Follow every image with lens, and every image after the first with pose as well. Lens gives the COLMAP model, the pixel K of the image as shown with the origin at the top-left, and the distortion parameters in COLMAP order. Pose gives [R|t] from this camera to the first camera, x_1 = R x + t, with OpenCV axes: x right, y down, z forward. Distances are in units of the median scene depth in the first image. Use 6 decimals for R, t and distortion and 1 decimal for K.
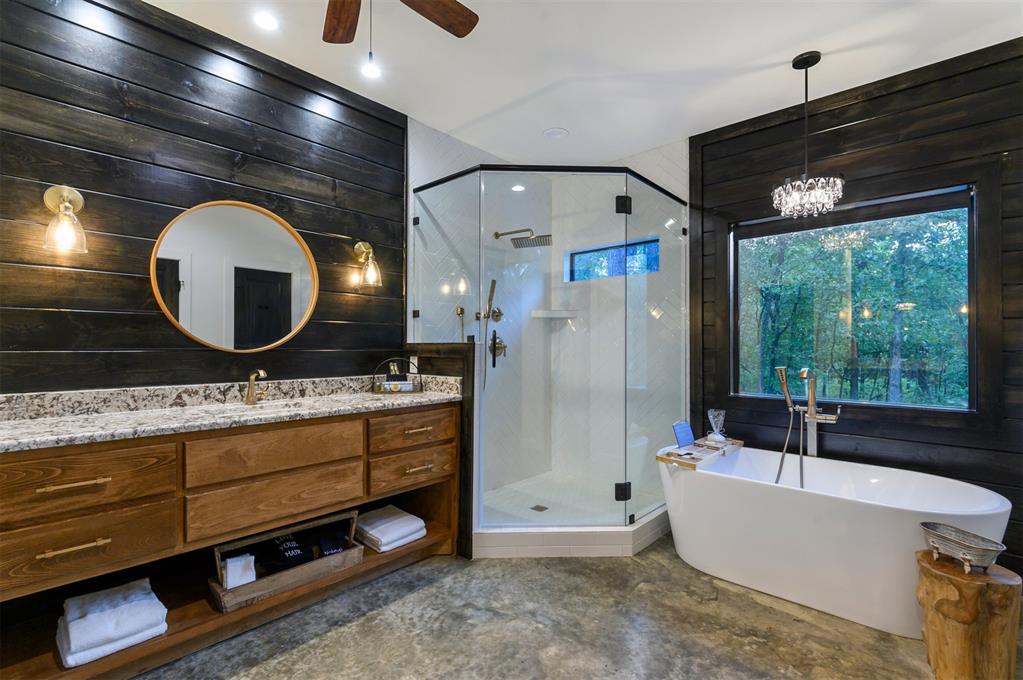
lens RADIAL K [[469.5, 0, 507.1], [0, 469.5, 344.7], [0, 0, 1]] dist [0.010271, -0.005994]
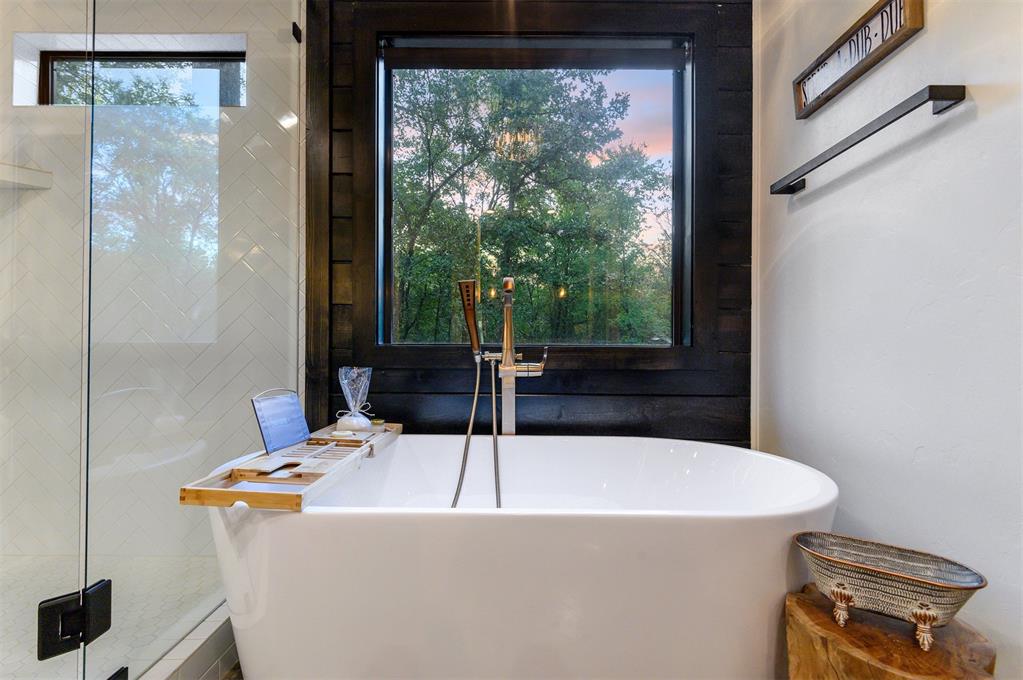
lens RADIAL K [[469.5, 0, 505.7], [0, 469.5, 343.4], [0, 0, 1]] dist [0.010271, -0.005994]
pose [[0.737859, 0.011448, 0.674858, 0.241711], [-0.004076, 0.999913, -0.012506, 0.128052], [-0.674943, 0.006477, 0.737841, 0.560742]]
